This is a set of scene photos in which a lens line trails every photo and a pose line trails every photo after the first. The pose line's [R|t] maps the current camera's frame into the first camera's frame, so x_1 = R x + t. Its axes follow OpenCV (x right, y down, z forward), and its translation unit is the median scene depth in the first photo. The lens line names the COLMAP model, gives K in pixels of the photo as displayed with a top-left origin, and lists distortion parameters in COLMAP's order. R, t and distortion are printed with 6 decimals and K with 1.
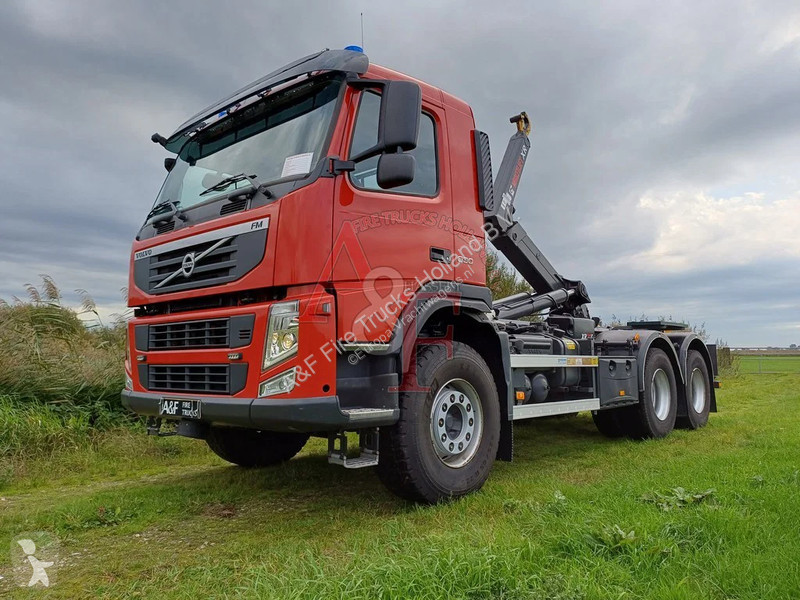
lens RADIAL K [[605.5, 0, 400.0], [0, 605.5, 300.0], [0, 0, 1]] dist [0.115668, -0.000608]
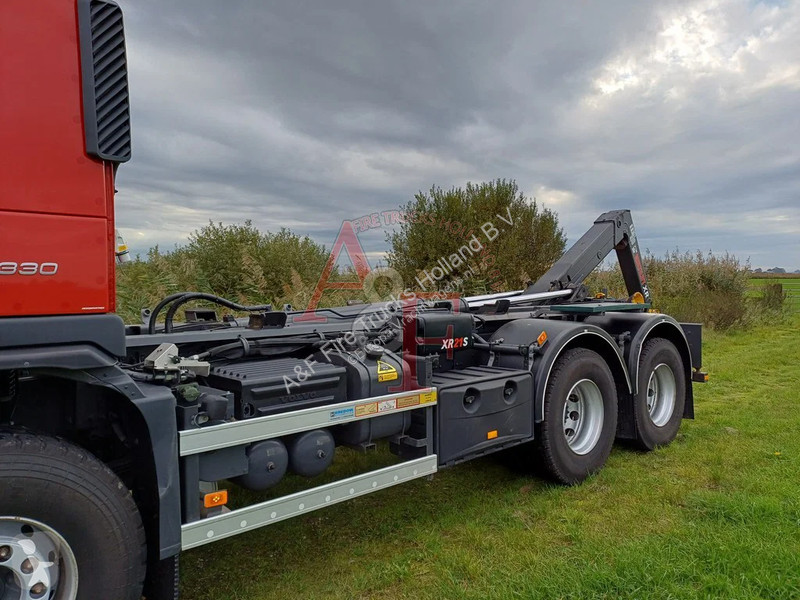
lens RADIAL K [[581.7, 0, 405.9], [0, 581.7, 292.2], [0, 0, 1]] dist [0.112032, -0.131508]
pose [[0.993159, -0.002753, -0.116735, 0.510665], [0.016776, 0.992714, 0.119318, -0.106317], [0.115556, -0.120460, 0.985970, 0.603773]]
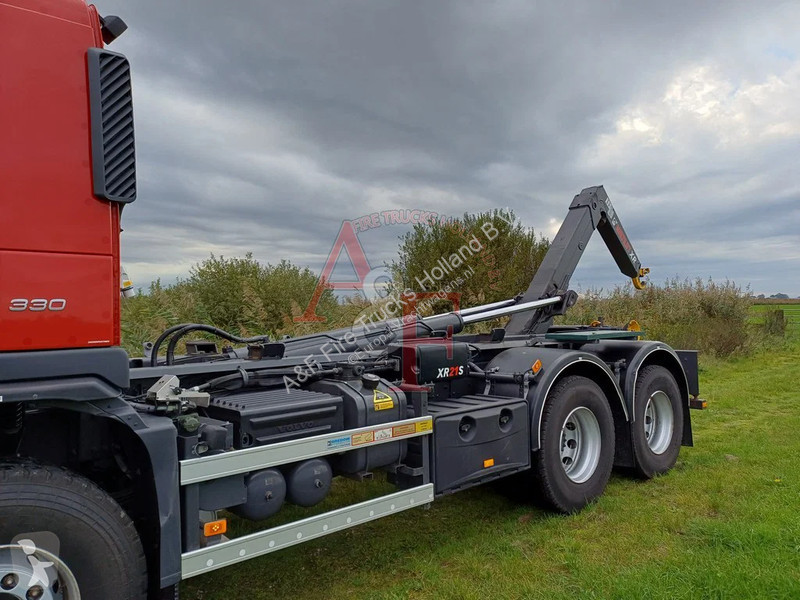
lens RADIAL K [[585.8, 0, 403.2], [0, 585.8, 295.1], [0, 0, 1]] dist [0.110976, -0.130074]
pose [[0.992151, -0.019981, -0.123438, 0.523914], [0.029208, 0.996875, 0.073397, -0.110090], [0.121586, -0.076426, 0.989634, 0.576511]]
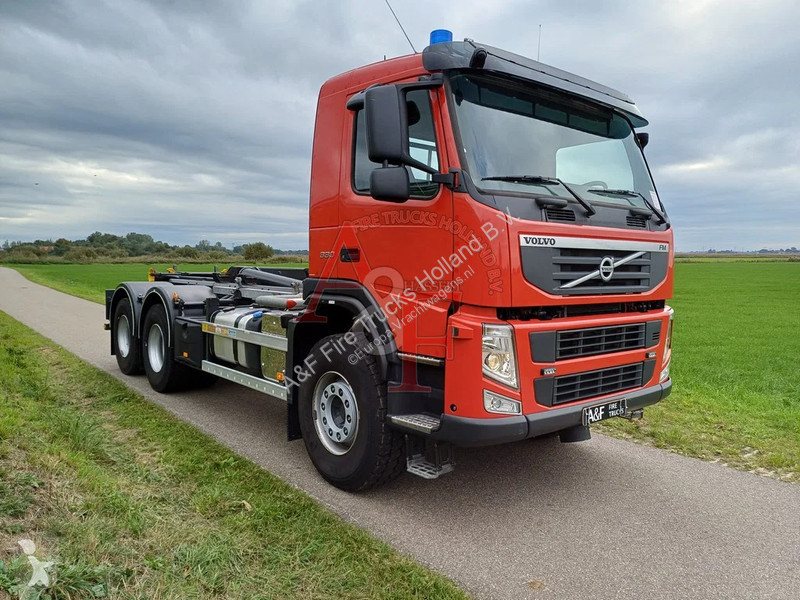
lens RADIAL K [[522.2, 0, 402.3], [0, 522.2, 312.2], [0, 0, 1]] dist [0.160478, -0.081069]
pose [[0.159466, -0.066574, 0.984956, -1.249477], [-0.108875, 0.990451, 0.084572, -0.025581], [-0.981181, -0.120723, 0.150695, 1.193813]]
